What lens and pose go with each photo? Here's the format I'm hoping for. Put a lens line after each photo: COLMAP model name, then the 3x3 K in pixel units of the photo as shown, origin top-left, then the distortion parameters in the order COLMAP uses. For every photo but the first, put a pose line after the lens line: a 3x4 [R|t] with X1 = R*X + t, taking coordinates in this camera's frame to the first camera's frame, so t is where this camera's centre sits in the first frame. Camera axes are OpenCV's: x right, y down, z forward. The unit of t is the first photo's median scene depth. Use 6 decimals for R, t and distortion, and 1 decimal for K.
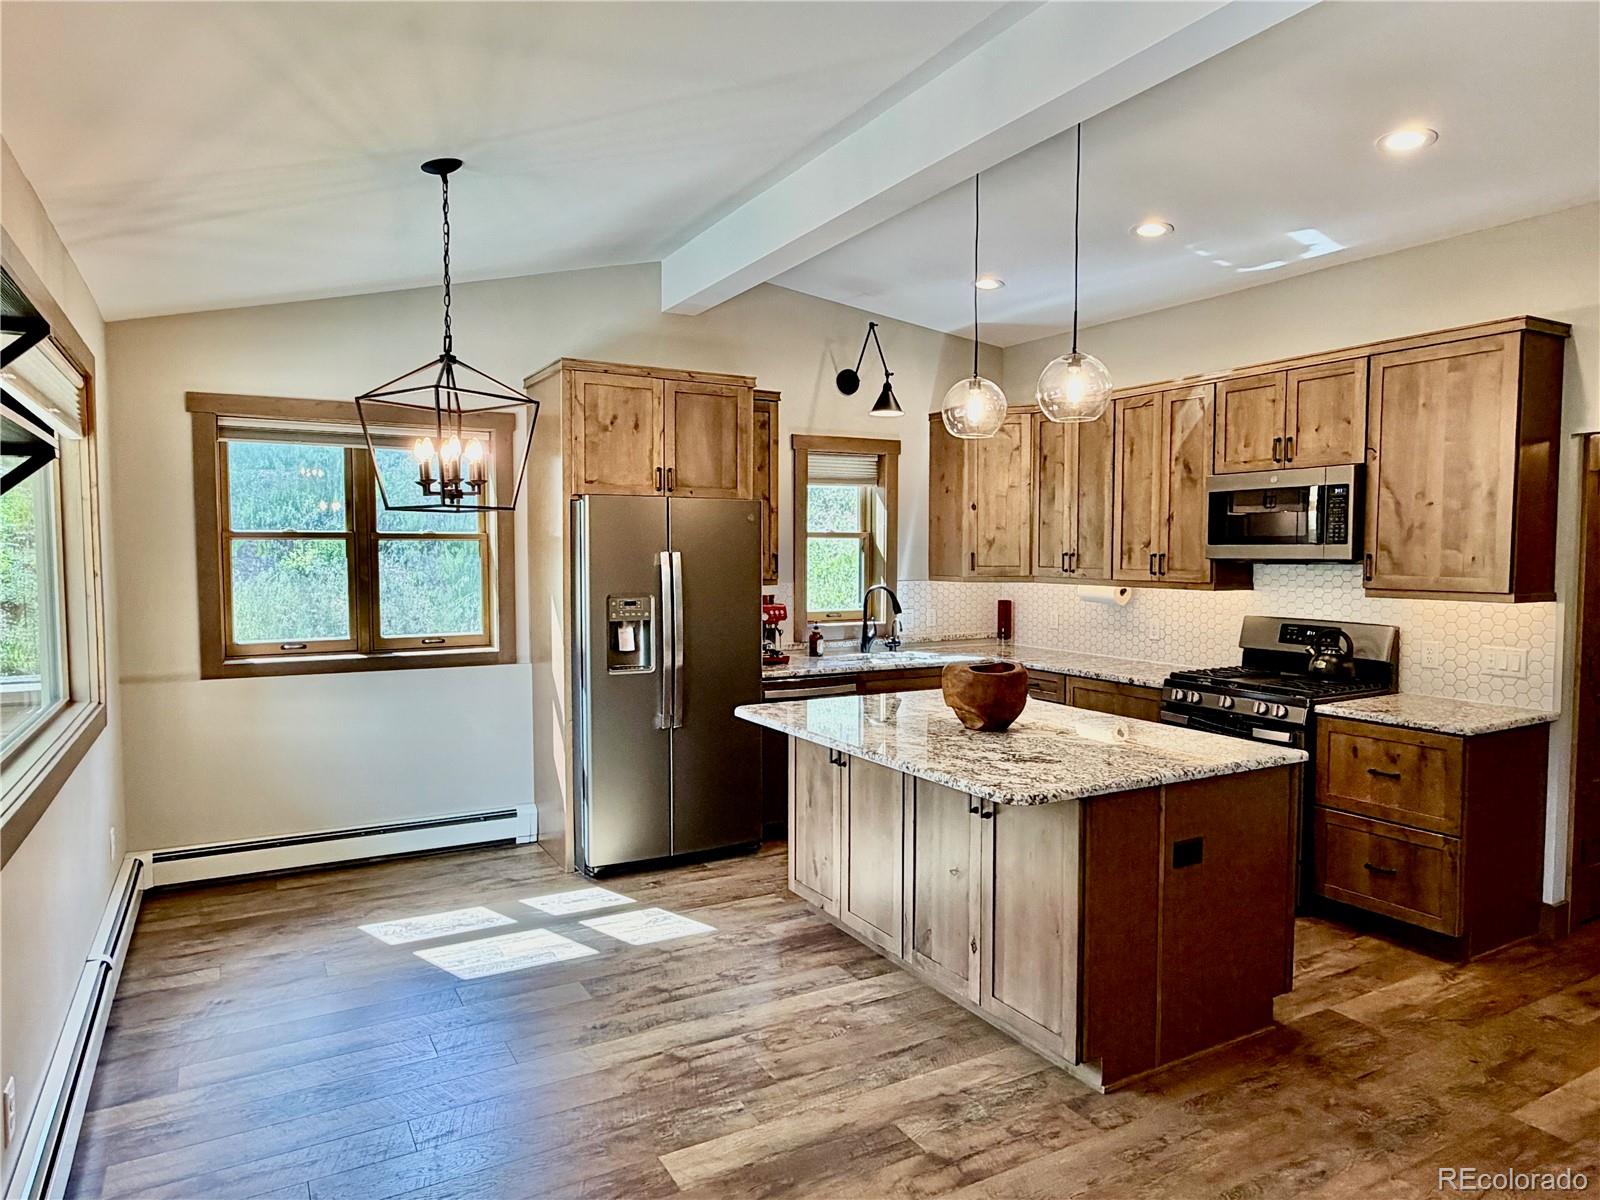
lens RADIAL K [[1004.3, 0, 799.9], [0, 1004.3, 605.0], [0, 0, 1]] dist [-0.000551, 0.001704]
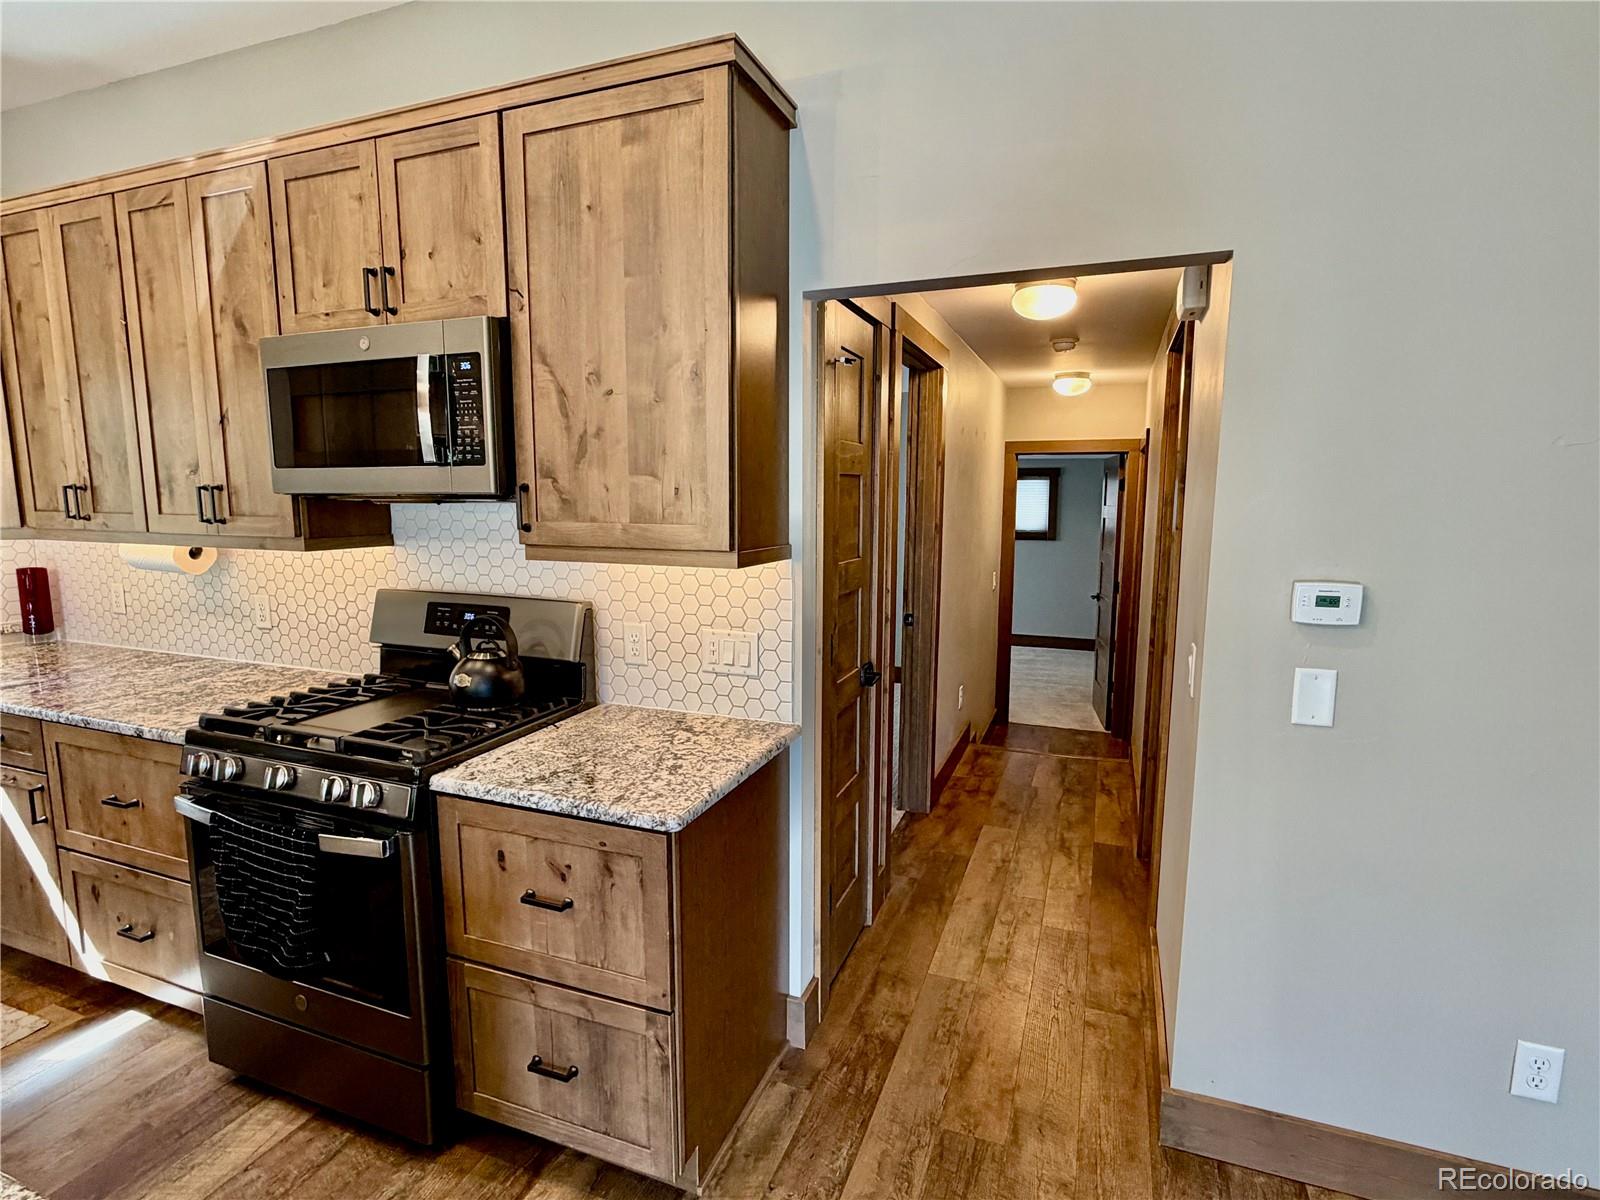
lens RADIAL K [[805.7, 0, 801.1], [0, 805.7, 601.4], [0, 0, 1]] dist [0.000123, -0.000039]
pose [[0.773863, -0.080638, 0.628198, 0.360277], [0.031482, 0.995533, 0.089009, -0.018459], [-0.632570, -0.049104, 0.772945, 0.498355]]
